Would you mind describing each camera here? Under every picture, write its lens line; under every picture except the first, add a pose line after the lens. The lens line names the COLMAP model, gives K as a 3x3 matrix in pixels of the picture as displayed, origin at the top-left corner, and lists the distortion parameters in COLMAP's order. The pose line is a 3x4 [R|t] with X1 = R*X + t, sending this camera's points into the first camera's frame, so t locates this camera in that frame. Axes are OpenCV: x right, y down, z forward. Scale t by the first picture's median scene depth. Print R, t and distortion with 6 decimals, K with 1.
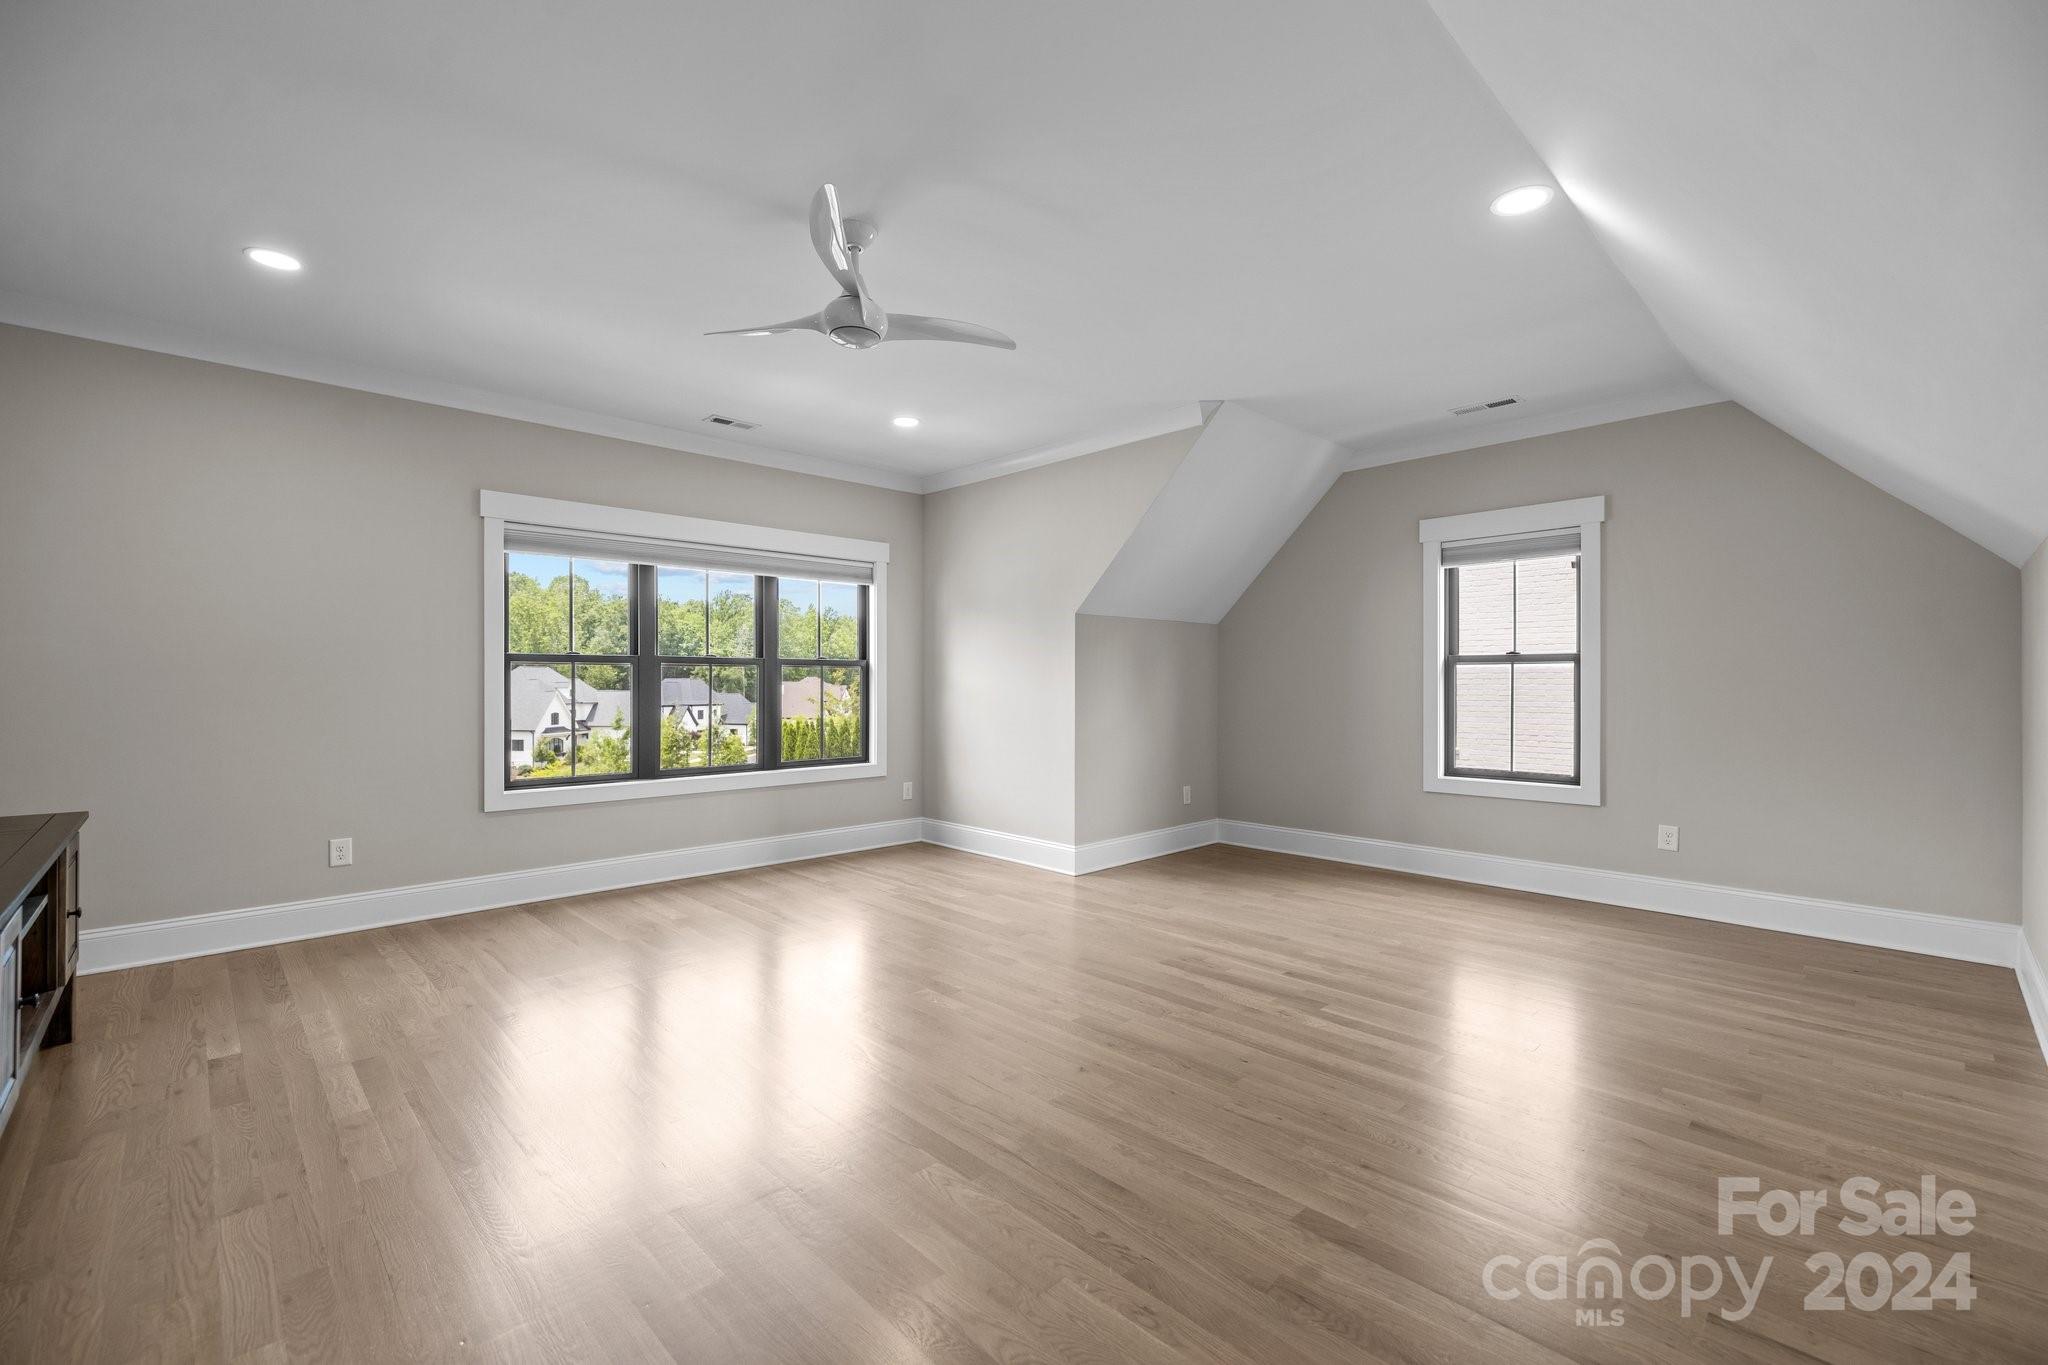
lens RADIAL K [[870.6, 0, 1024.0], [0, 870.6, 682.5], [0, 0, 1]] dist [-0.000812, -0.000116]
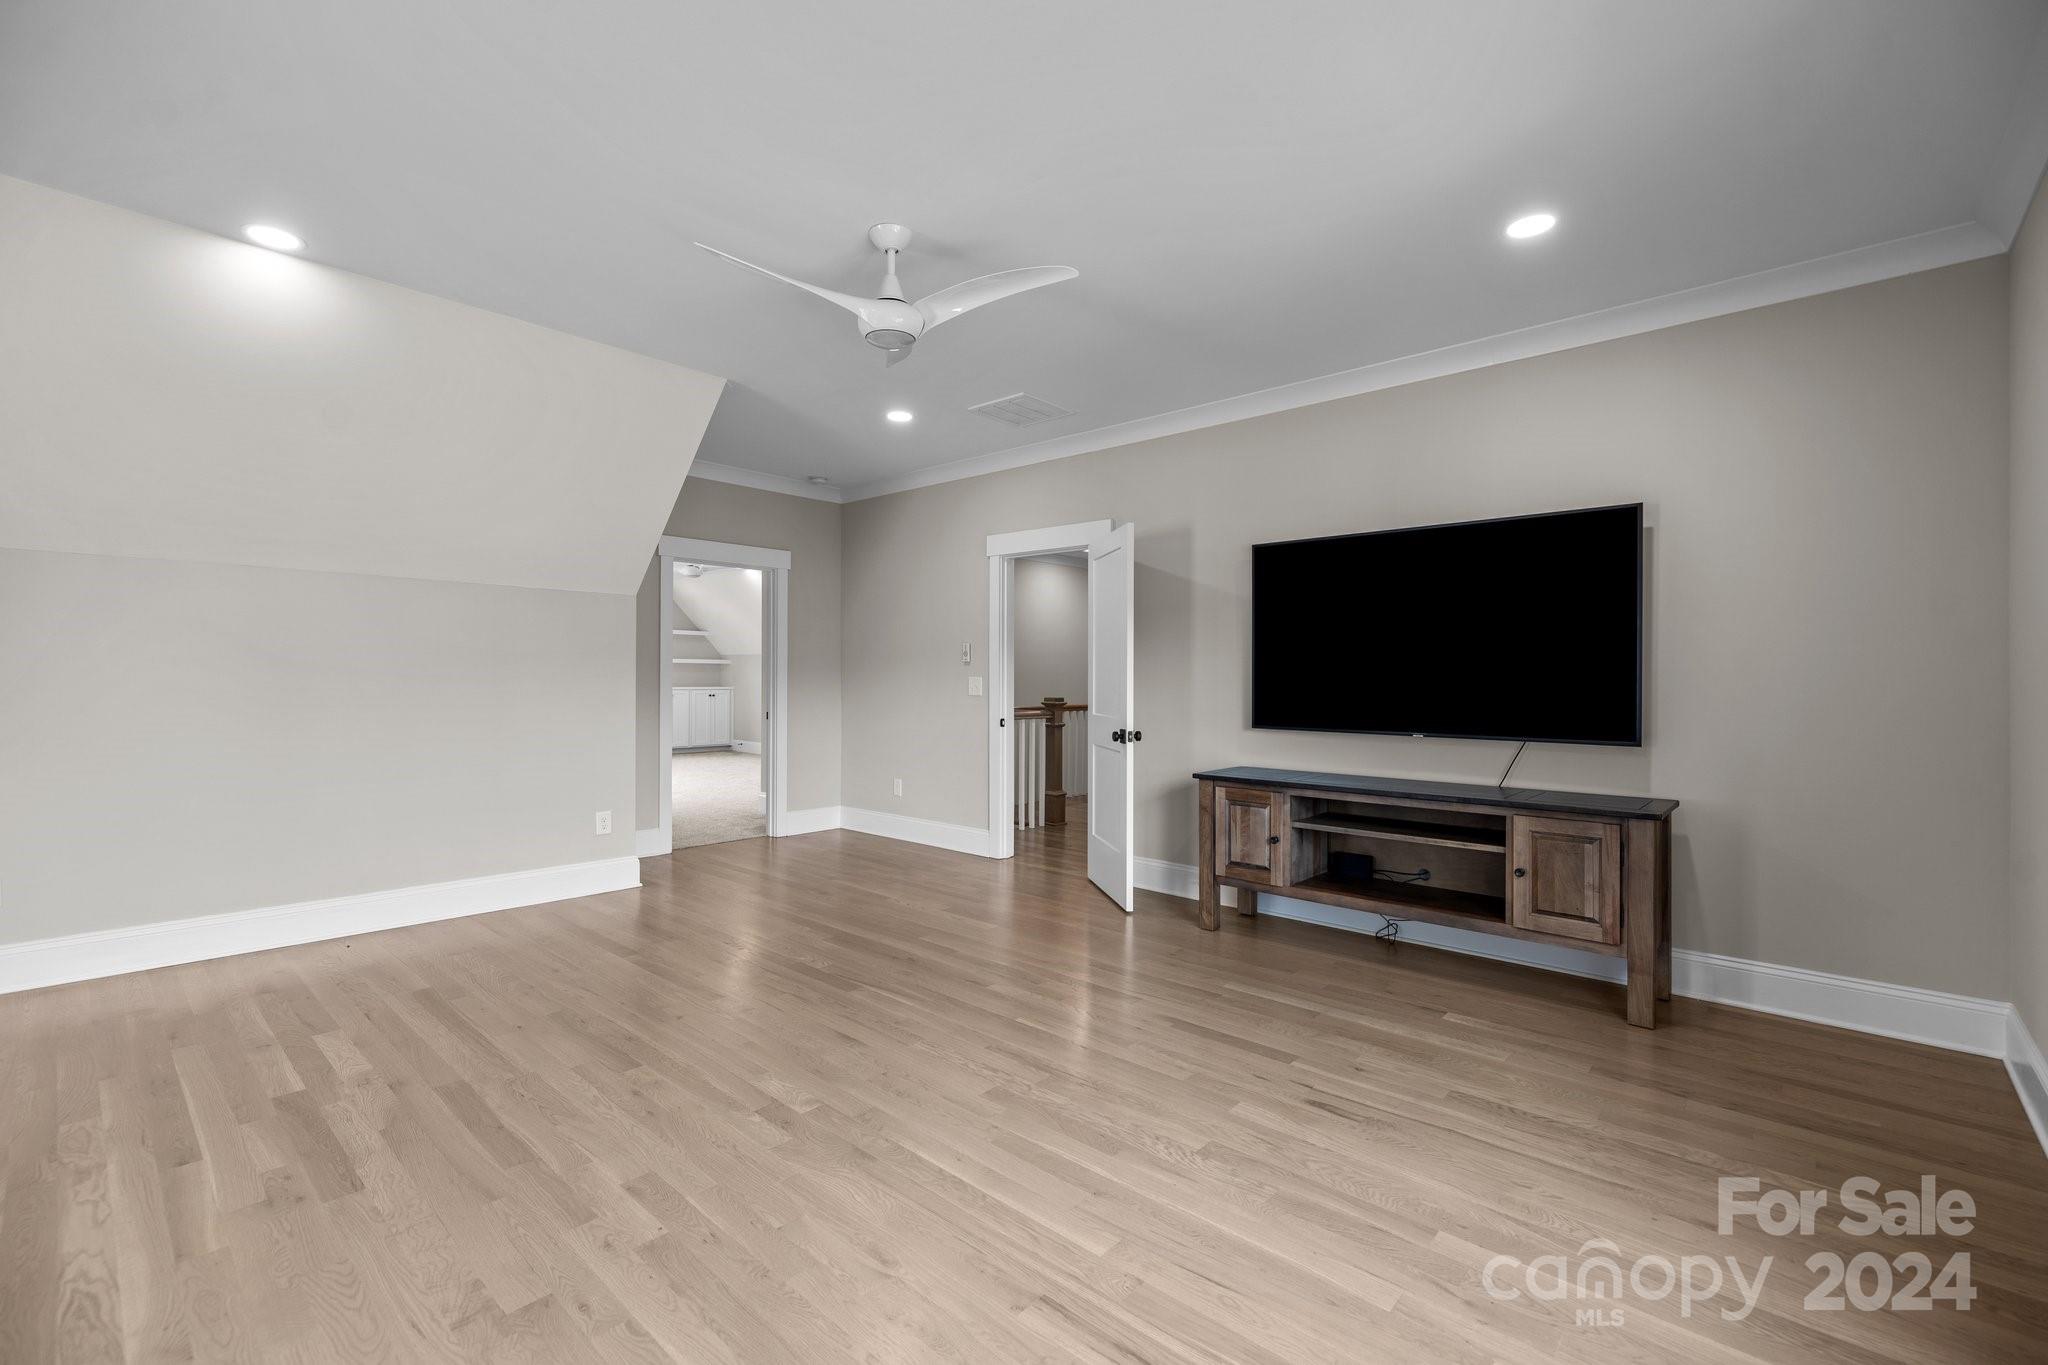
lens RADIAL K [[870.6, 0, 1024.0], [0, 870.6, 682.5], [0, 0, 1]] dist [-0.000812, -0.000116]
pose [[-0.997624, -0.007896, -0.068436, -0.248762], [-0.008084, 0.999964, 0.002469, -0.001495], [0.068414, 0.003017, -0.997652, 1.780247]]
